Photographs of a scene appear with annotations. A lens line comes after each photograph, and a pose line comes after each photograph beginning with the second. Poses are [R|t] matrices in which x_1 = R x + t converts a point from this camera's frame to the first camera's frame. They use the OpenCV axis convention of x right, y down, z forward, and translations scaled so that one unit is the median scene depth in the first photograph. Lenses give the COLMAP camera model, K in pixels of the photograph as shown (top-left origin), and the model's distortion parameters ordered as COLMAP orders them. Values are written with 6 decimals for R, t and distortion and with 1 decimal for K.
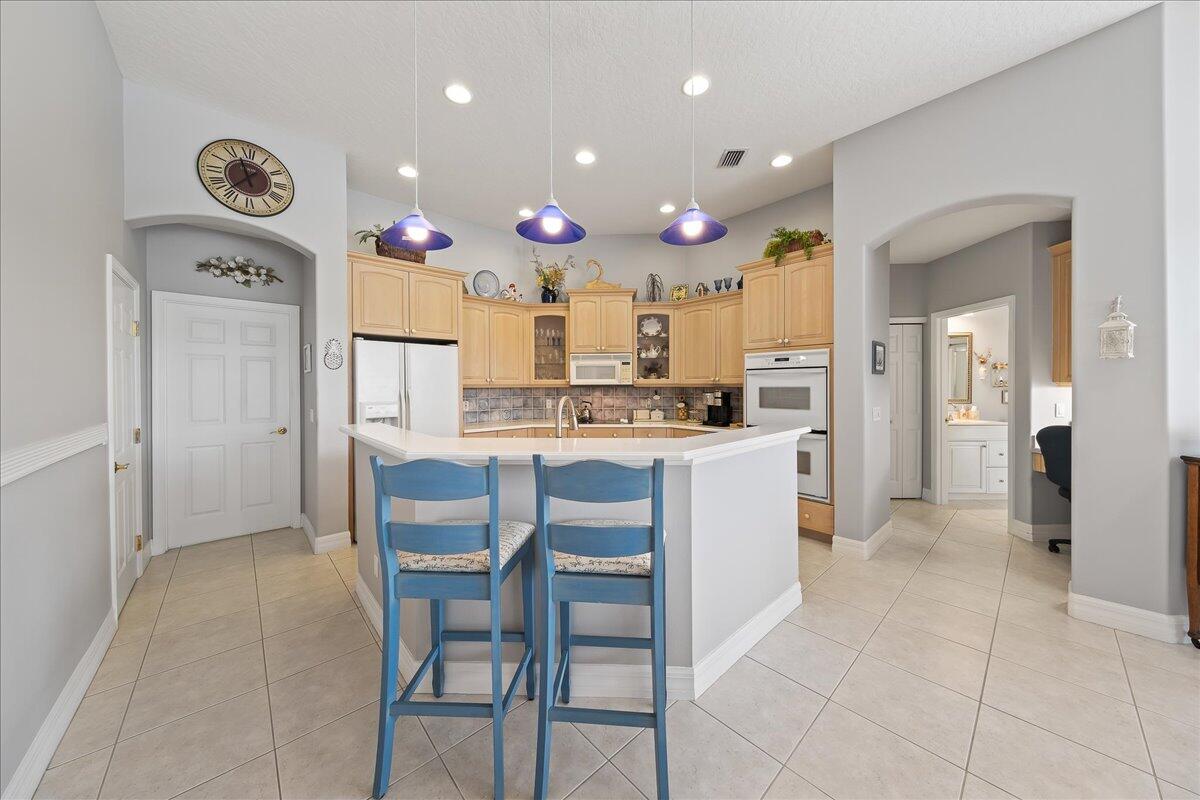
lens RADIAL K [[405.9, 0, 603.3], [0, 405.9, 388.6], [0, 0, 1]] dist [-0.003117, -0.000065]
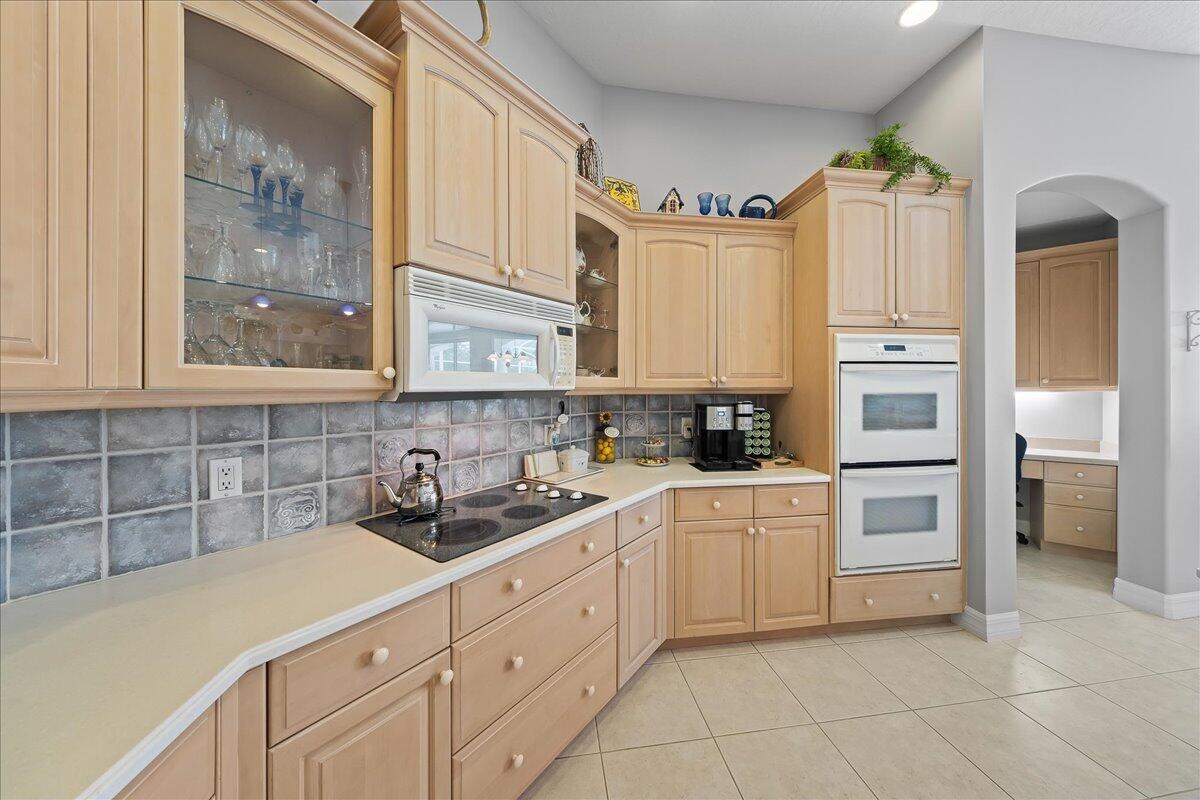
lens RADIAL K [[405.9, 0, 601.5], [0, 405.9, 387.4], [0, 0, 1]] dist [-0.003117, -0.000065]
pose [[0.554707, 0.000192, 0.832046, -0.257525], [0.008871, 0.999942, -0.006145, -0.011356], [-0.831999, 0.010789, 0.554673, 0.886275]]
